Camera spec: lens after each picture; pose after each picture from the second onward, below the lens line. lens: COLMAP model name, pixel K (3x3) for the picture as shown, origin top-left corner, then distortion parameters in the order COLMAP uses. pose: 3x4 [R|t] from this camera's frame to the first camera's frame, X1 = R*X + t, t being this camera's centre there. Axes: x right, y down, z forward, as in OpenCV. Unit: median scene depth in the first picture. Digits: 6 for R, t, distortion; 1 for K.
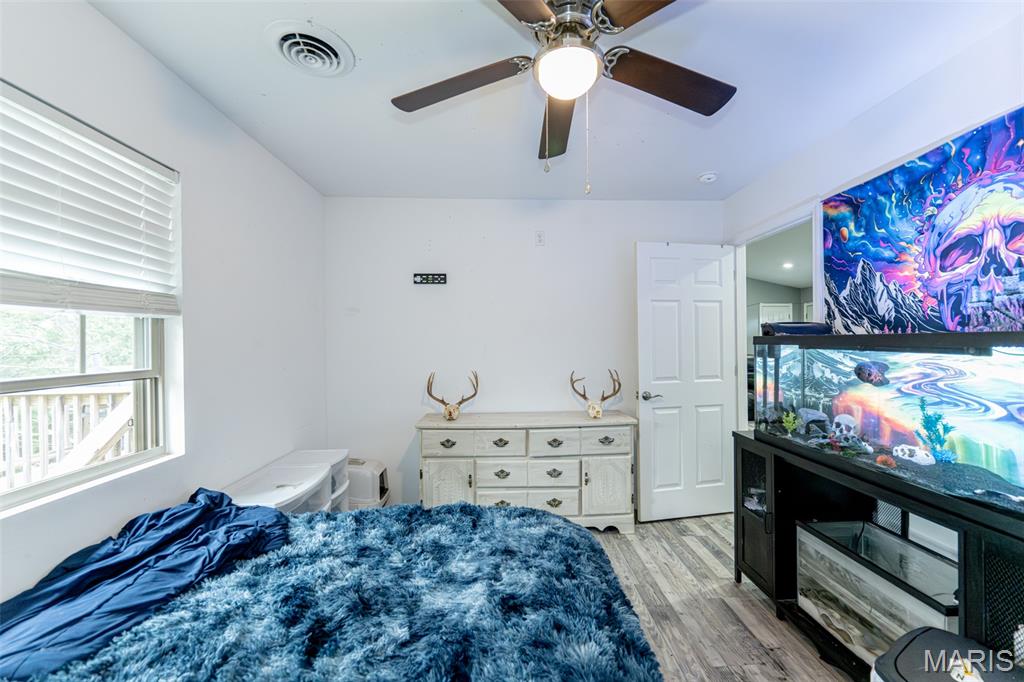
lens RADIAL K [[404.2, 0, 509.4], [0, 404.2, 331.5], [0, 0, 1]] dist [0.001405, -0.000338]
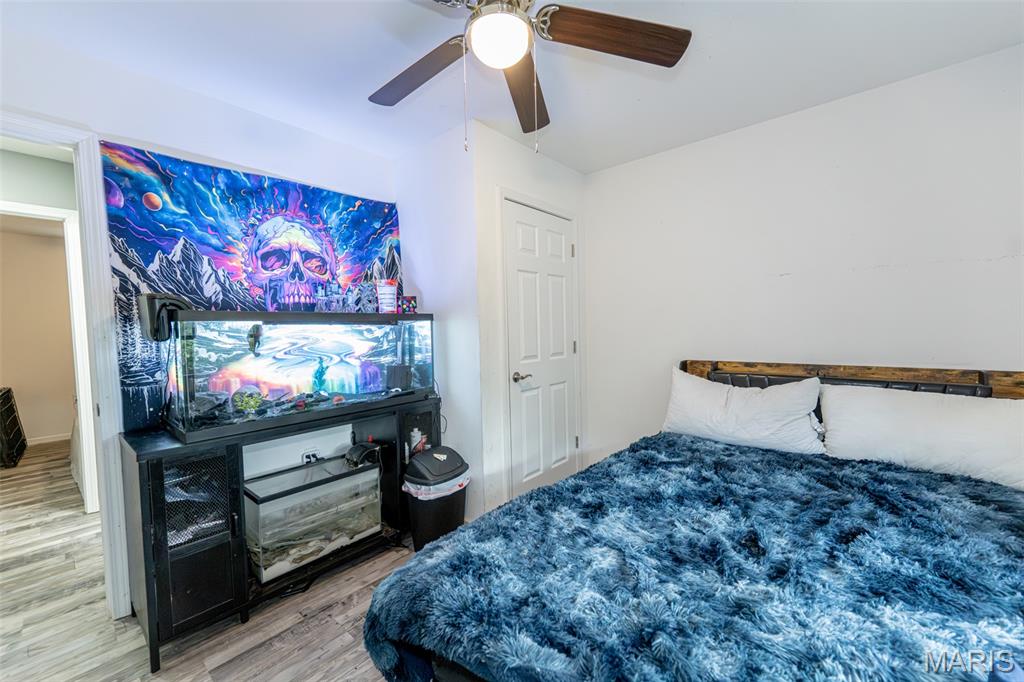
lens RADIAL K [[404.2, 0, 505.2], [0, 404.2, 347.0], [0, 0, 1]] dist [0.001405, -0.000338]
pose [[-0.736064, -0.014296, 0.676761, -0.411472], [0.006420, 0.999585, 0.028098, 0.071671], [-0.676882, 0.025027, -0.735666, 1.318392]]
